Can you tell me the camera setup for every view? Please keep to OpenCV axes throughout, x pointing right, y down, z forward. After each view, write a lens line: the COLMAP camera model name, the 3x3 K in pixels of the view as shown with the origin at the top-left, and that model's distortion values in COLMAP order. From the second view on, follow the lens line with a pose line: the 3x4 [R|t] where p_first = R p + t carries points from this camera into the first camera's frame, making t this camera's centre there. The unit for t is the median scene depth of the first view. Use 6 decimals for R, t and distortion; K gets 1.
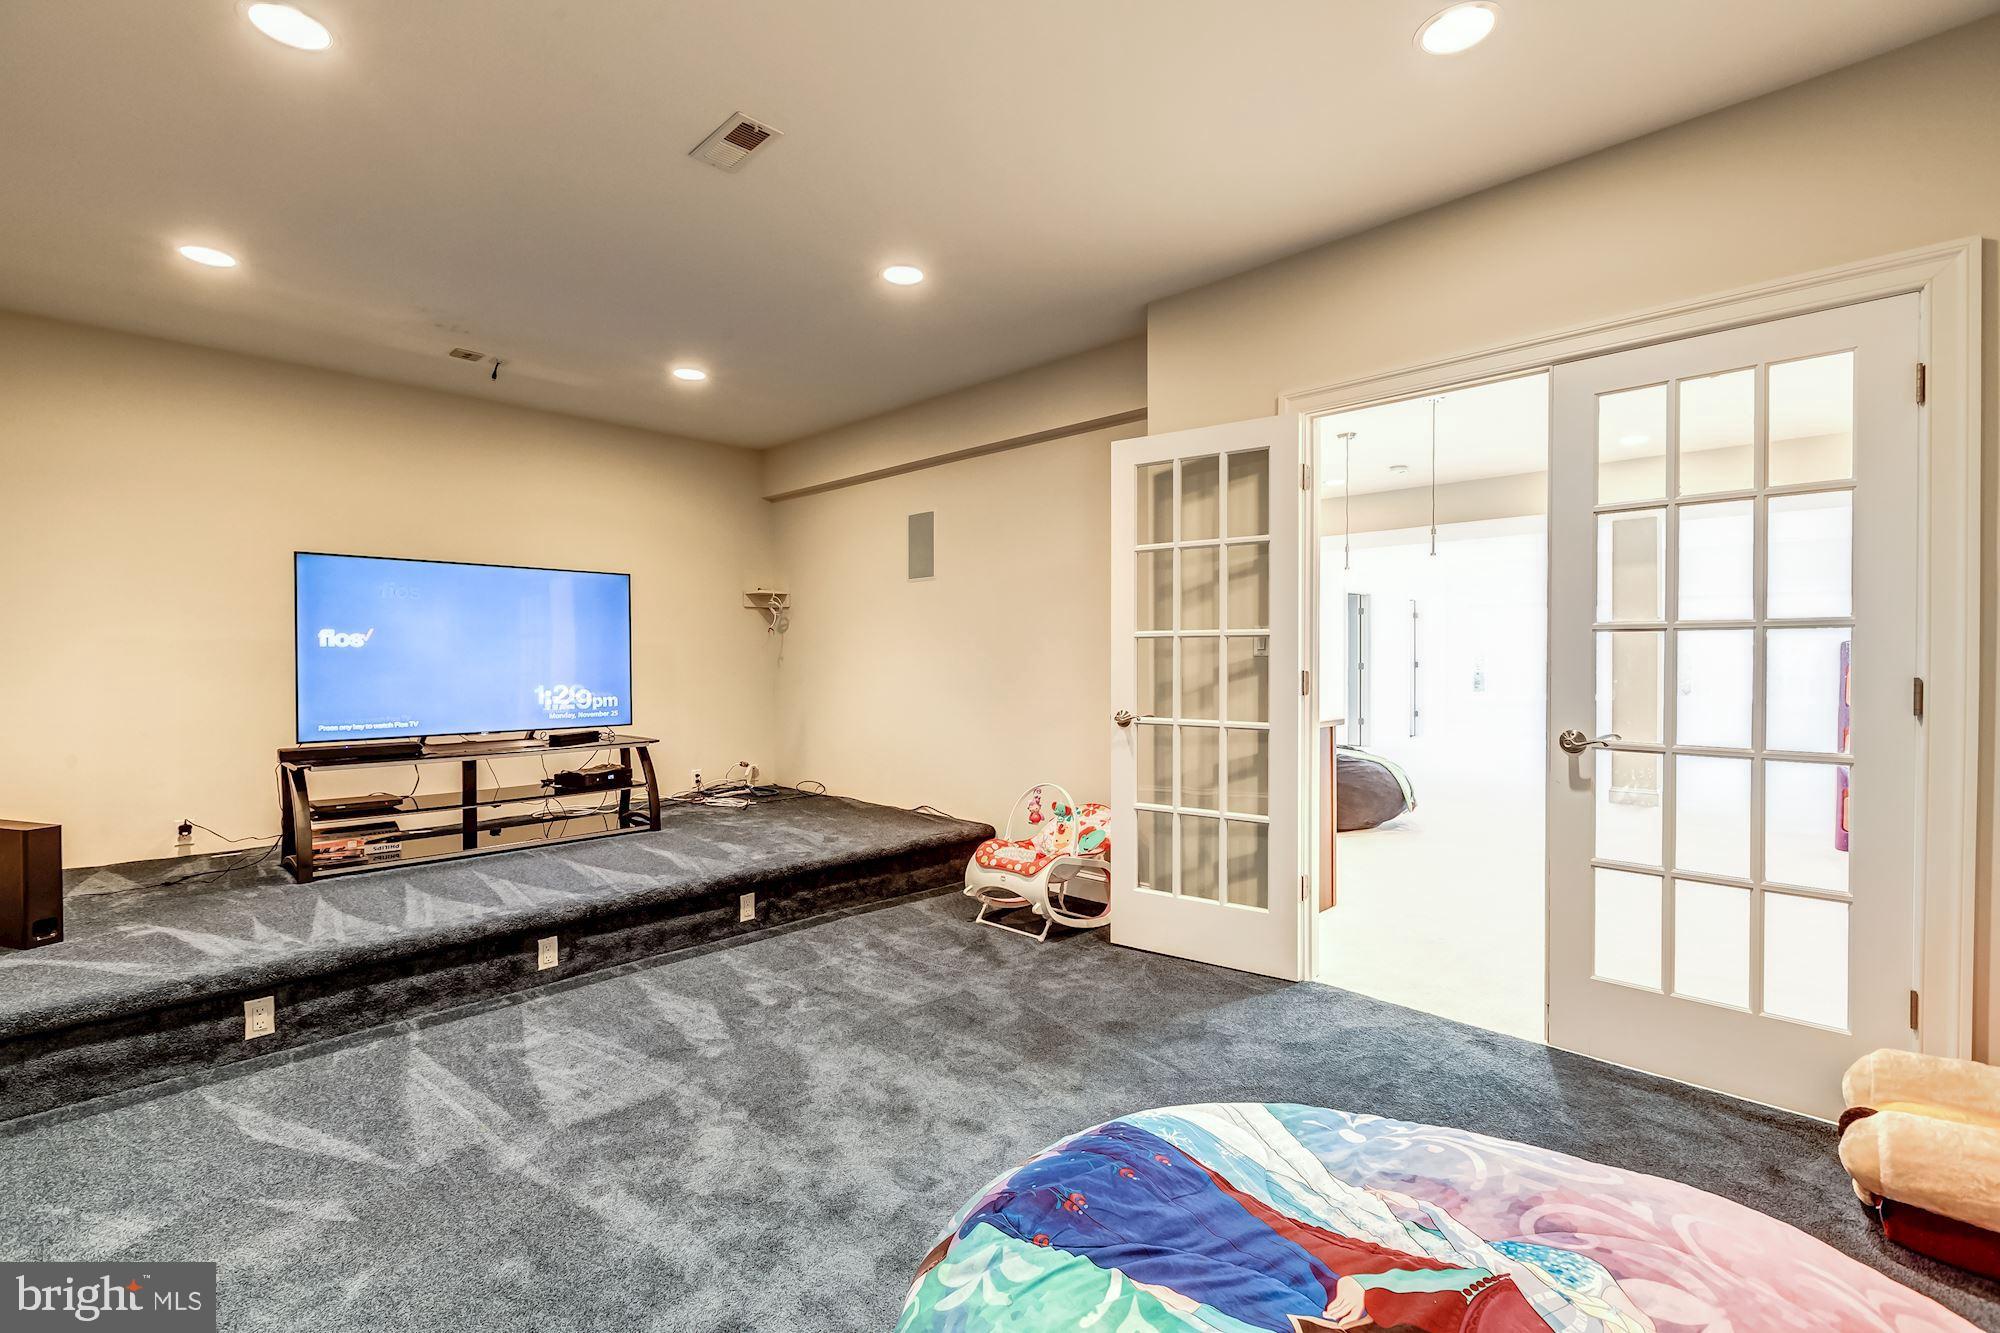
lens RADIAL K [[893.4, 0, 993.9], [0, 893.4, 665.2], [0, 0, 1]] dist [0.002620, 0.000506]
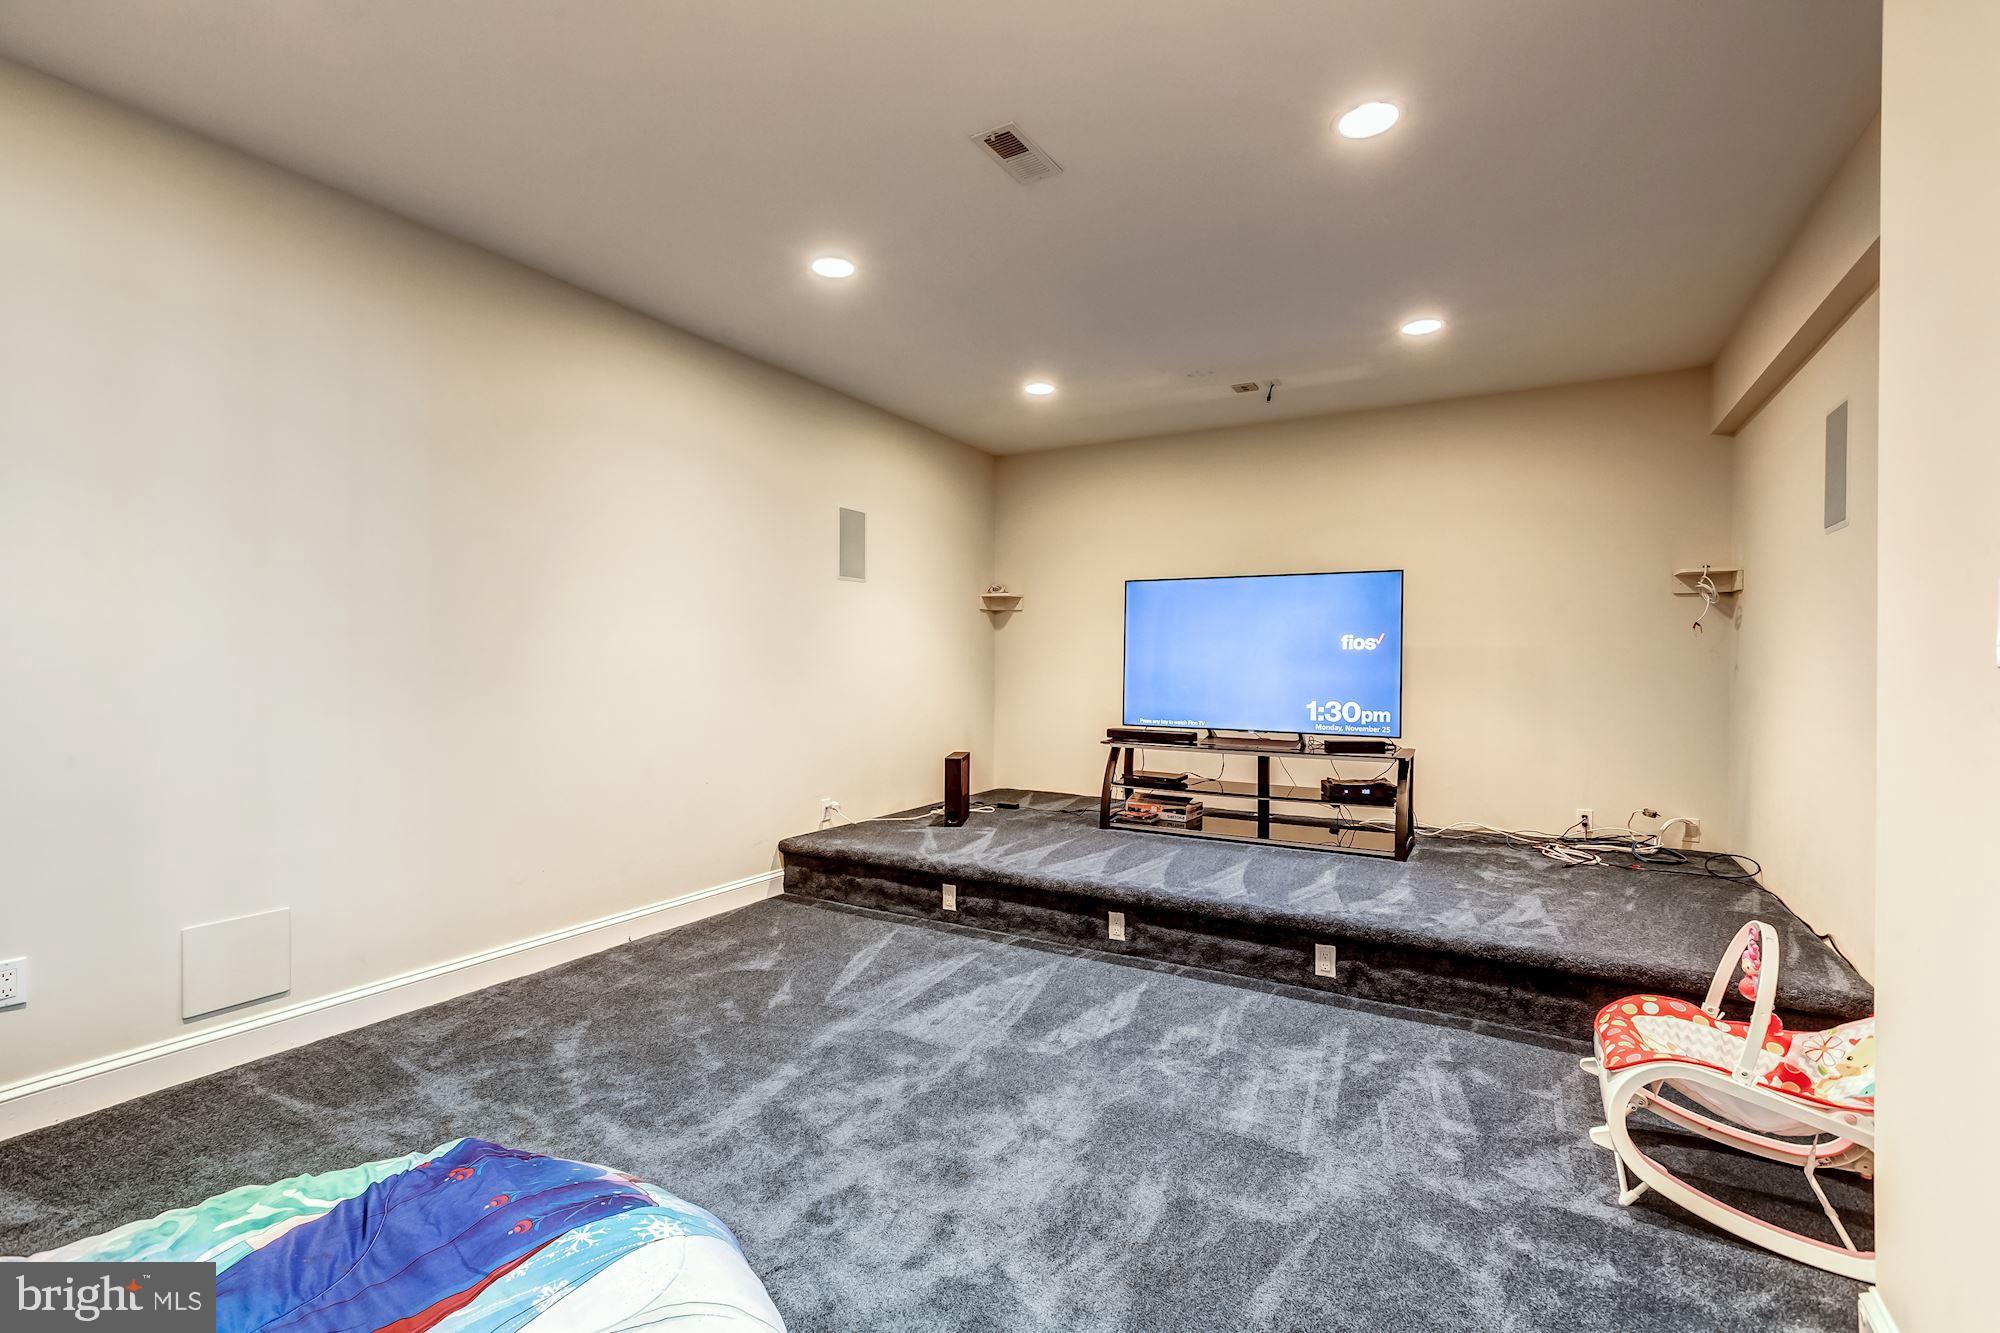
lens RADIAL K [[893.4, 0, 993.9], [0, 893.4, 665.2], [0, 0, 1]] dist [0.002620, 0.000506]
pose [[0.241640, 0.009814, -0.970316, 0.486977], [-0.017586, 0.999829, 0.005733, -0.005896], [0.970207, 0.015678, 0.241772, 0.519943]]
